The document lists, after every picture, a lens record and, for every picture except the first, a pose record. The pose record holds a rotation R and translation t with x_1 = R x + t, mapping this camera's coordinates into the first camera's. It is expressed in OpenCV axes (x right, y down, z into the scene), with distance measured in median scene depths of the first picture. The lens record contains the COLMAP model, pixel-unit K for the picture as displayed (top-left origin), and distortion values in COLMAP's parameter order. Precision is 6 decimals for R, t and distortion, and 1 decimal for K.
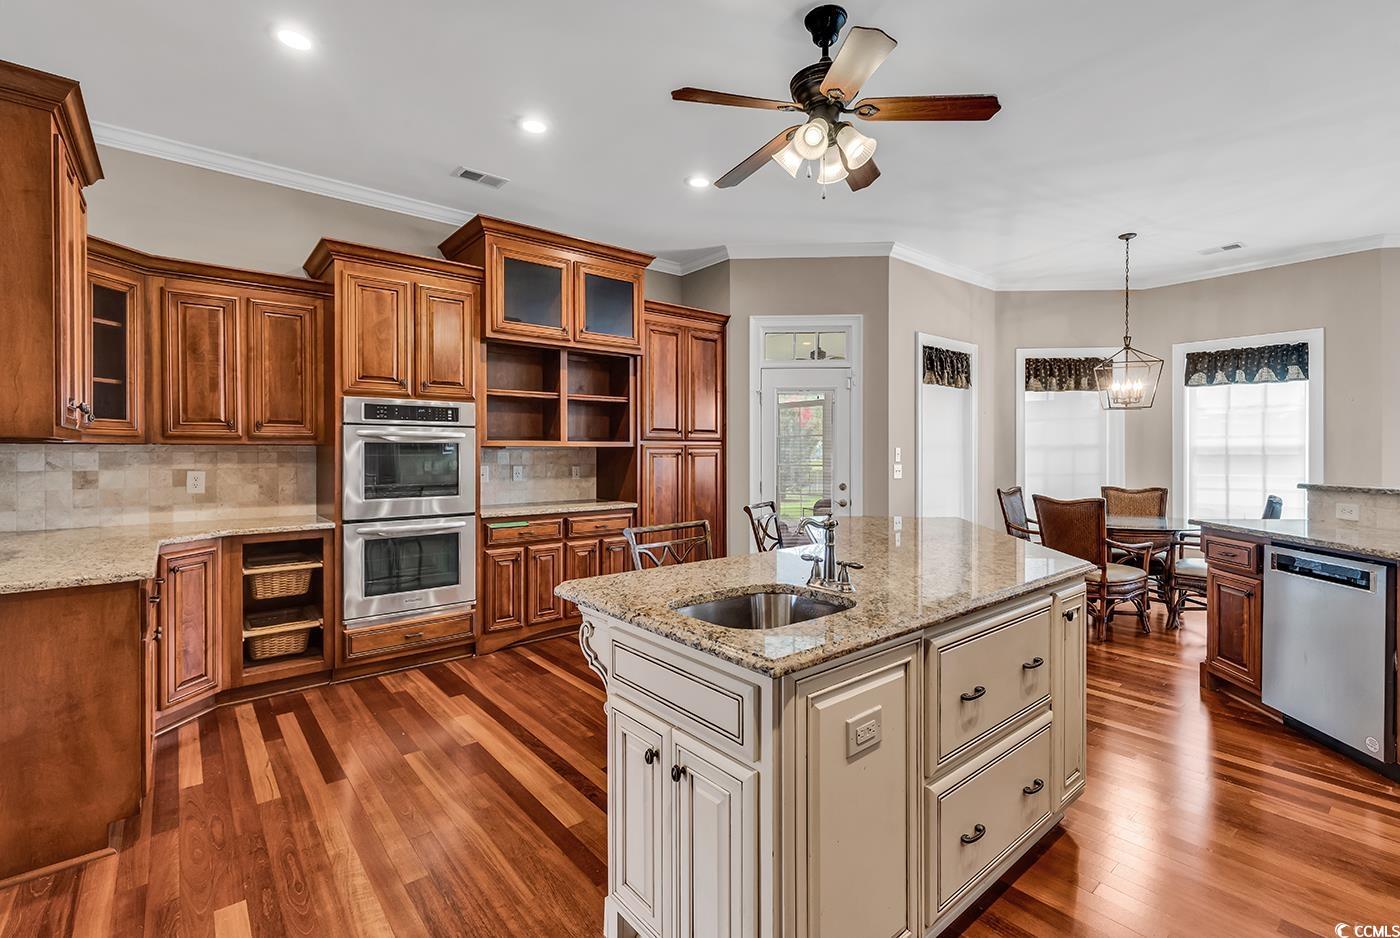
lens RADIAL K [[632.2, 0, 709.0], [0, 632.2, 457.0], [0, 0, 1]] dist [0.007804, -0.001228]
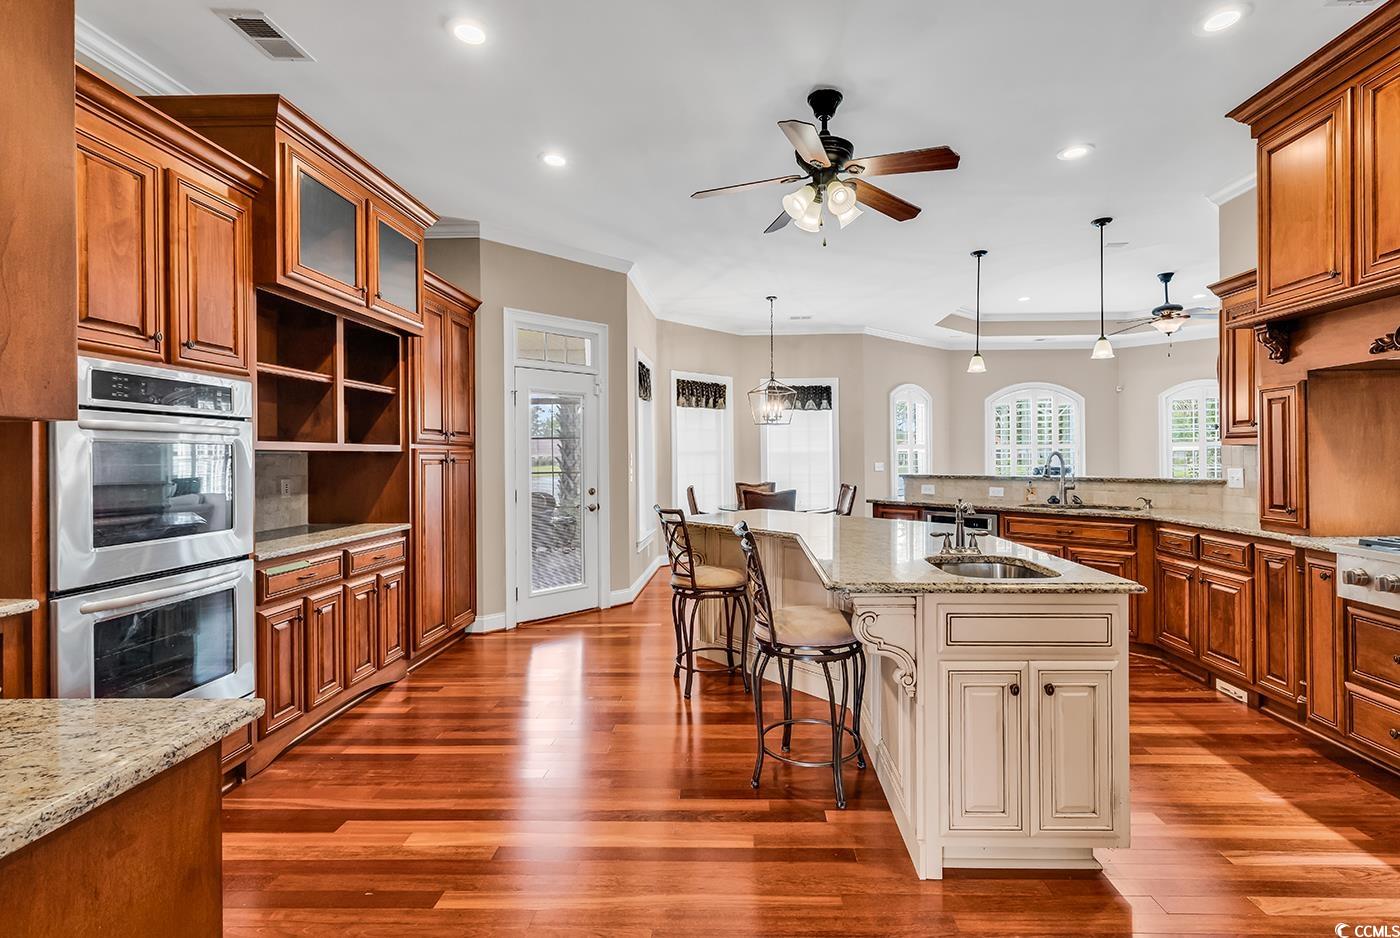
lens RADIAL K [[632.2, 0, 731.8], [0, 632.2, 459.0], [0, 0, 1]] dist [0.007804, -0.001228]
pose [[0.660163, -0.006794, 0.751091, -0.430932], [0.012494, 0.999920, -0.001937, -0.000238], [-0.751018, 0.010663, 0.660195, 0.173243]]
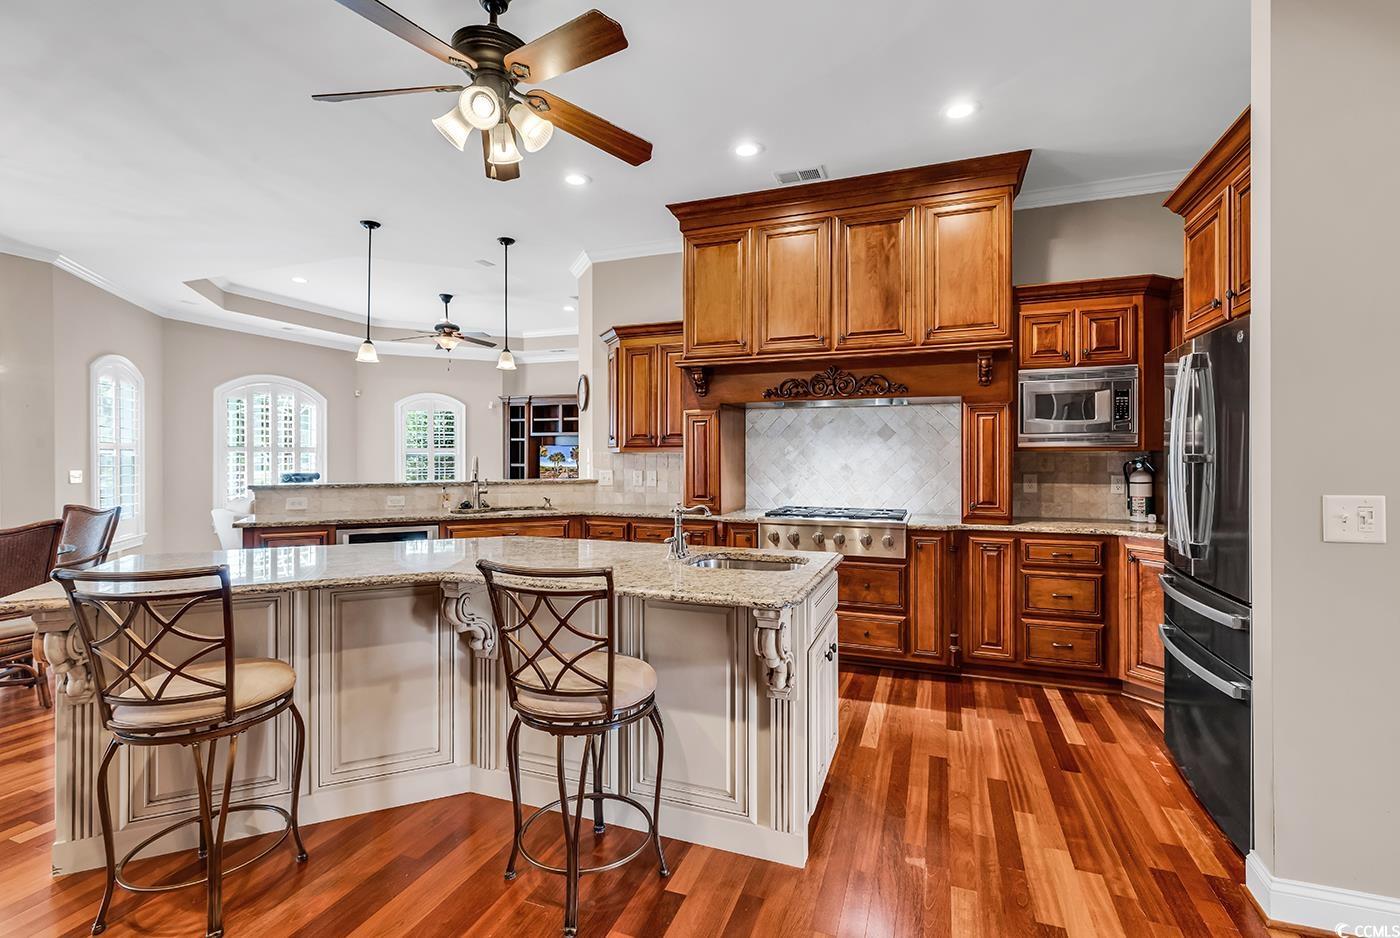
lens RADIAL K [[632.2, 0, 699.6], [0, 632.2, 456.7], [0, 0, 1]] dist [0.007804, -0.001228]
pose [[-0.490235, 0.003692, 0.871582, -0.381757], [0.010432, 0.999944, 0.001632, -0.004110], [-0.871528, 0.009893, -0.490246, 0.609518]]
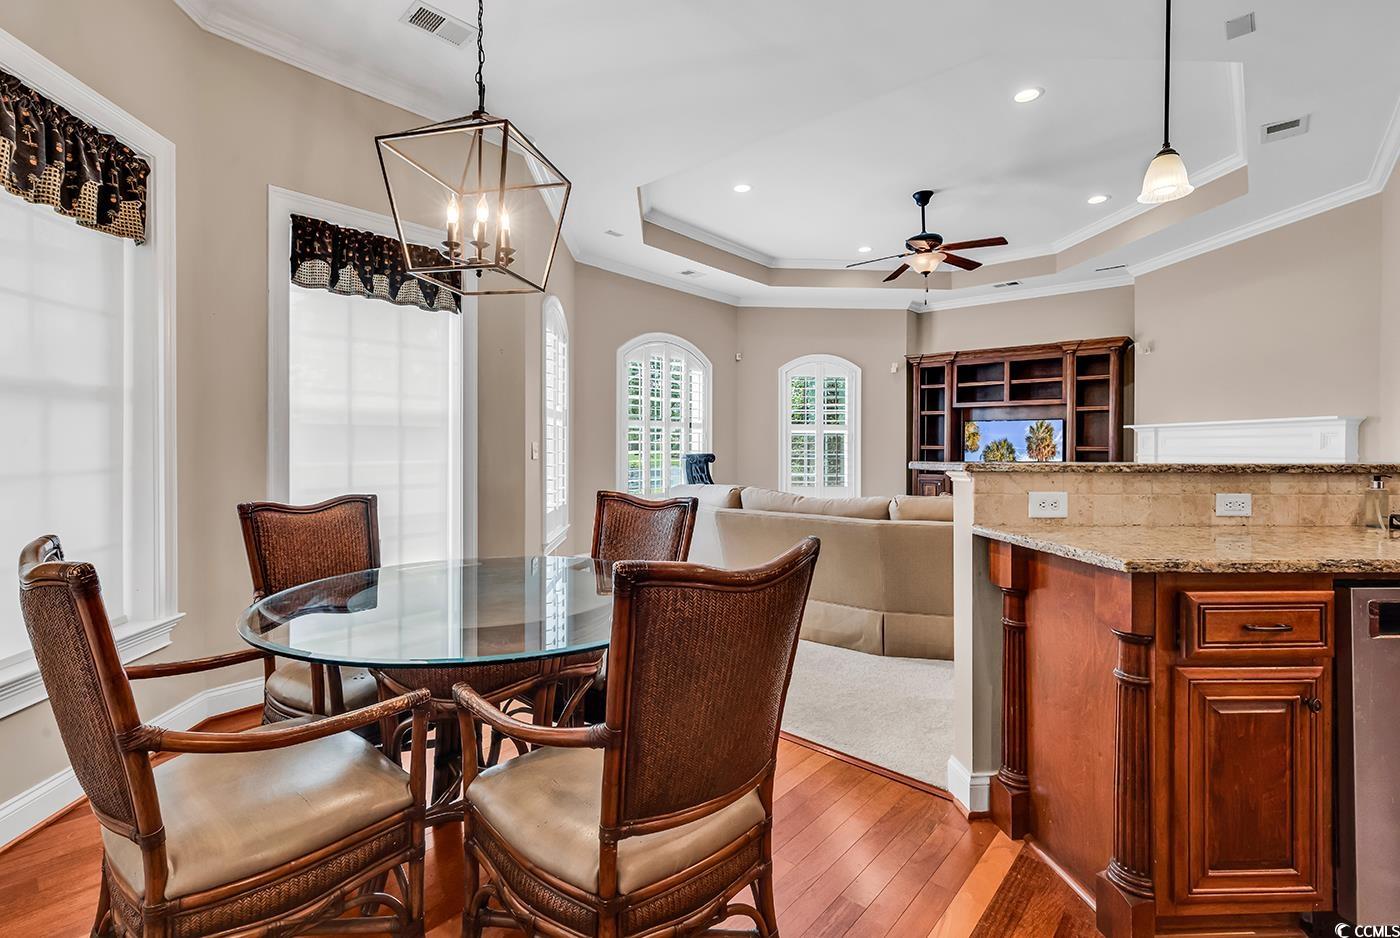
lens RADIAL K [[632.2, 0, 652.7], [0, 632.2, 452.7], [0, 0, 1]] dist [0.007804, -0.001228]
pose [[-0.119786, -0.007033, 0.992775, 0.292034], [0.002649, 0.999969, 0.007403, 0.020298], [-0.992796, 0.003517, -0.119764, 0.969196]]
